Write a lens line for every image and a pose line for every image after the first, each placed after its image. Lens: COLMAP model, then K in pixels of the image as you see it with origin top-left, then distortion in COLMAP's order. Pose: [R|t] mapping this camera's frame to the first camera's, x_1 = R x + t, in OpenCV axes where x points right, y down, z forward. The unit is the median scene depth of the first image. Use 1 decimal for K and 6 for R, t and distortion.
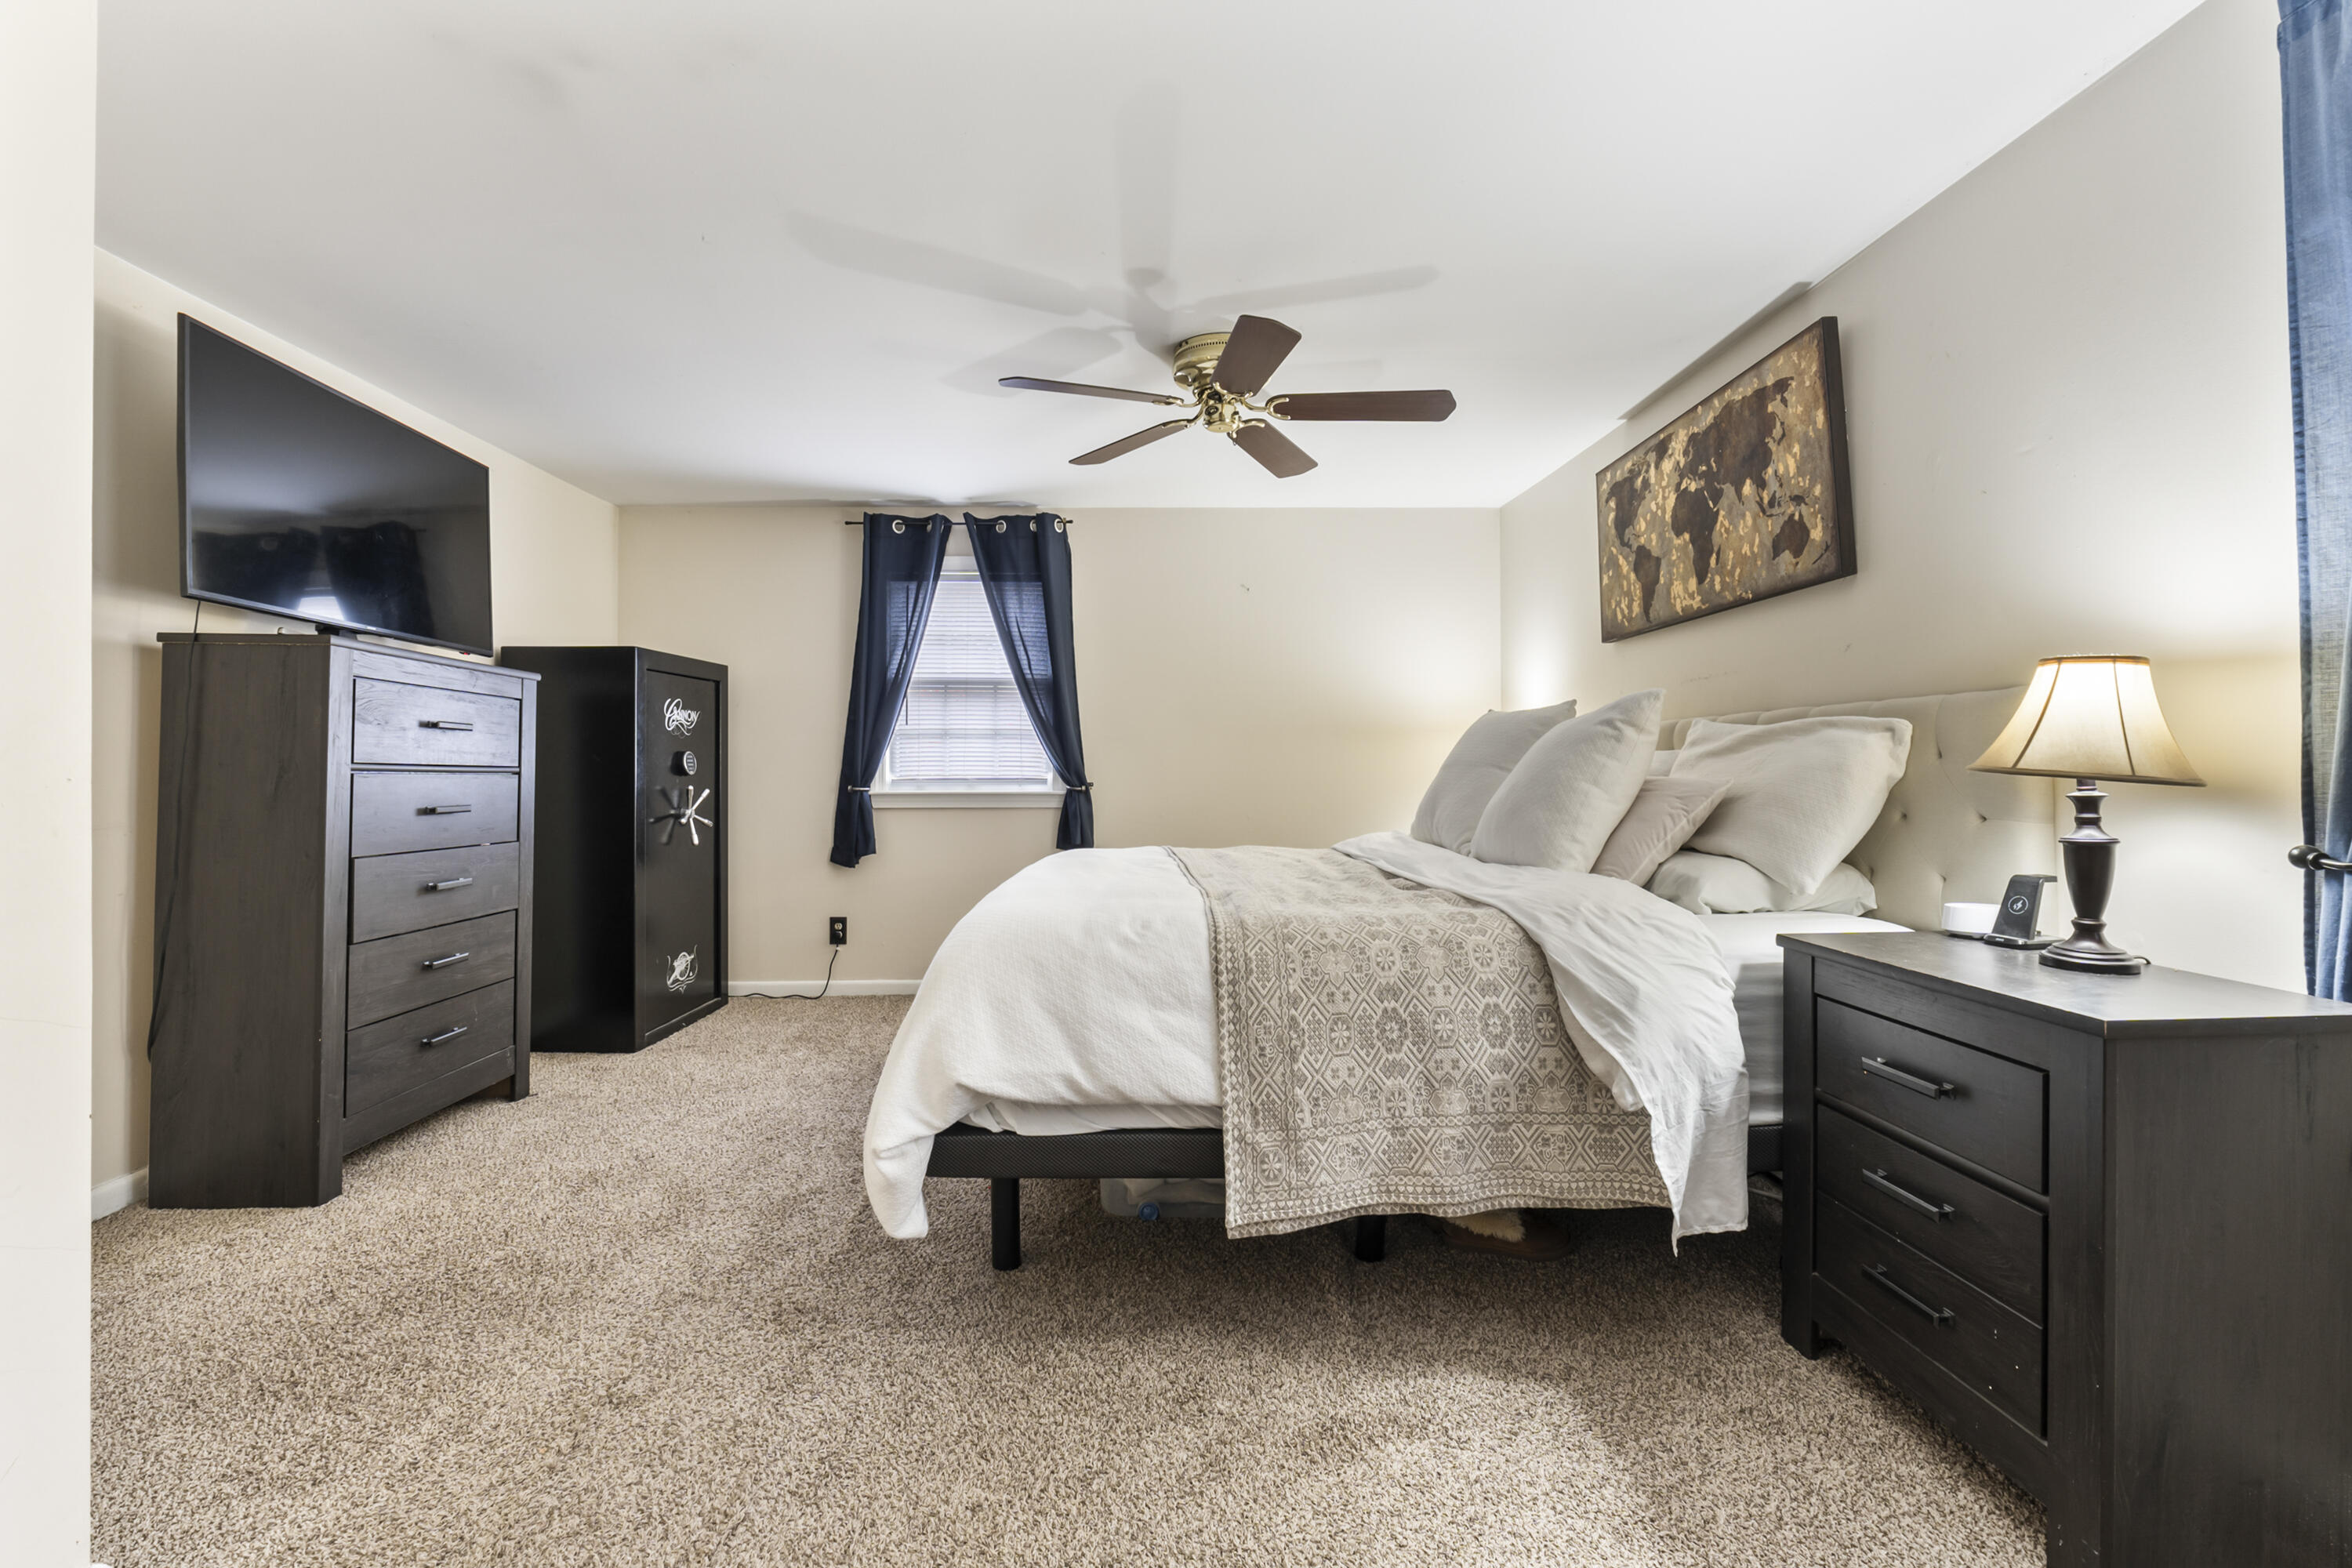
lens RADIAL K [[1000.9, 0, 1171.6], [0, 1000.9, 762.8], [0, 0, 1]] dist [-0.000652, -0.000056]
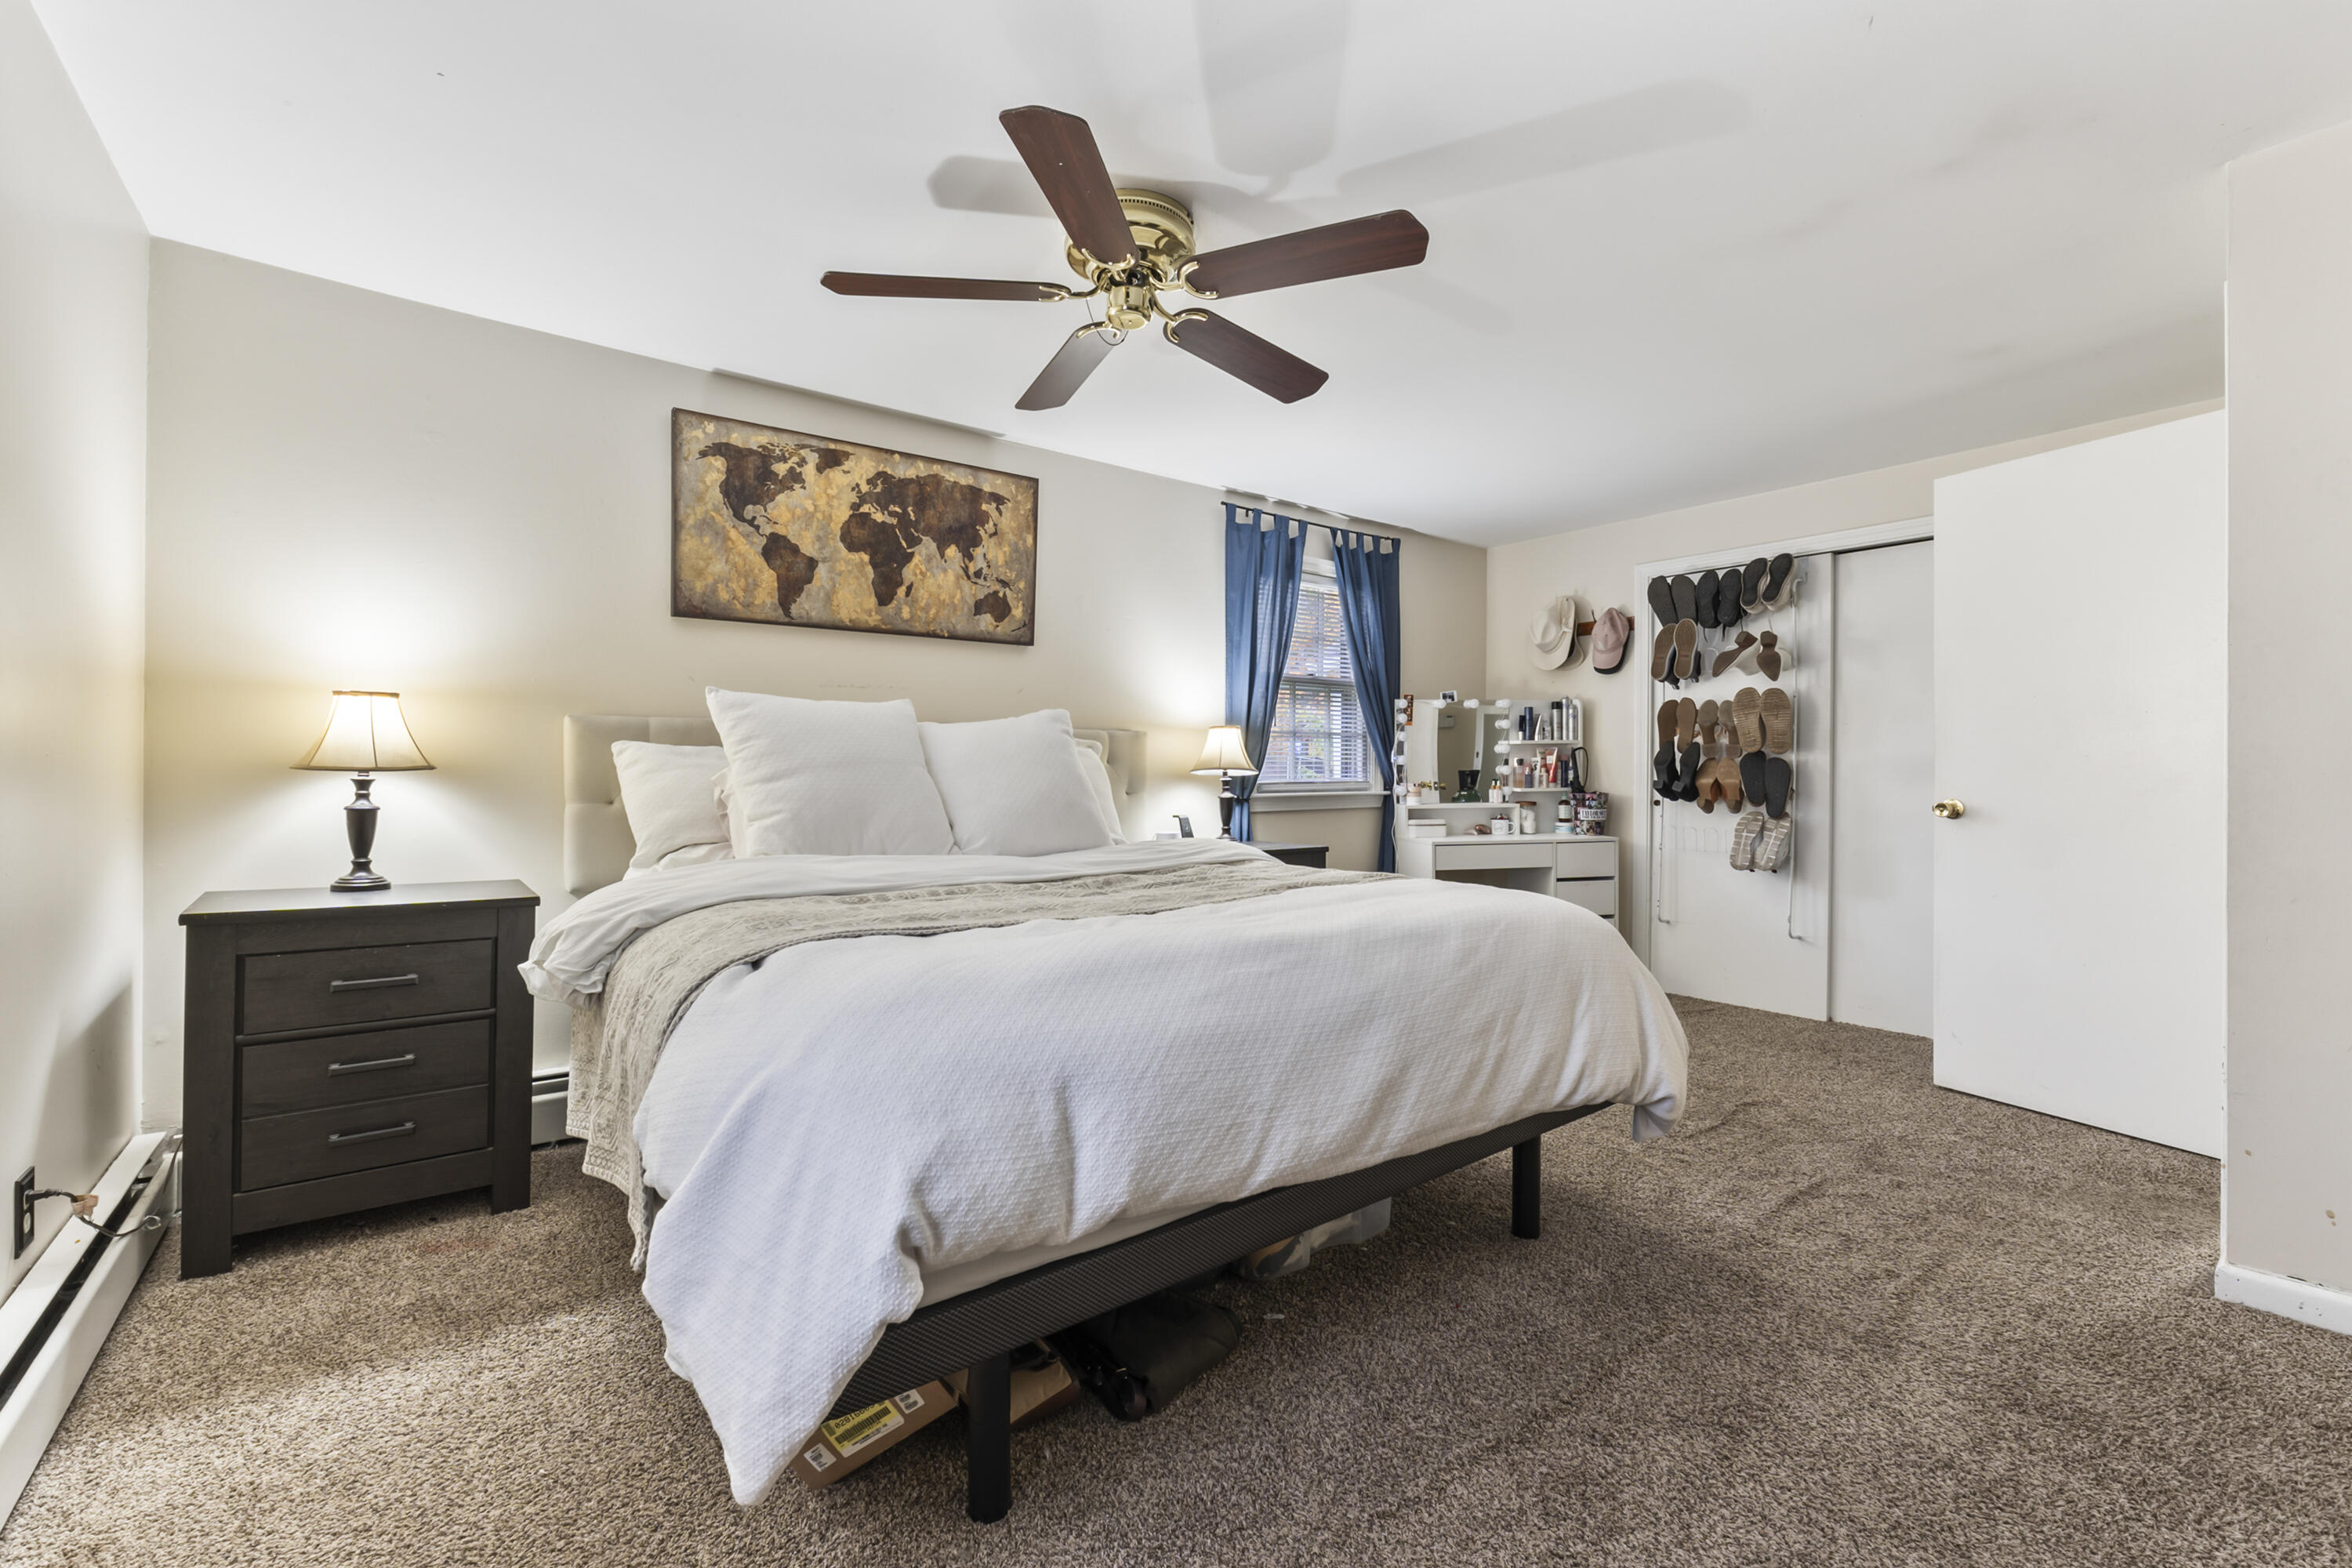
lens RADIAL K [[1000.9, 0, 1171.6], [0, 1000.9, 762.8], [0, 0, 1]] dist [-0.000652, -0.000056]
pose [[-0.576685, -0.012294, 0.816874, -0.666649], [-0.021514, 0.999769, -0.000141, -0.006595], [-0.816683, -0.017655, -0.576816, 1.539767]]
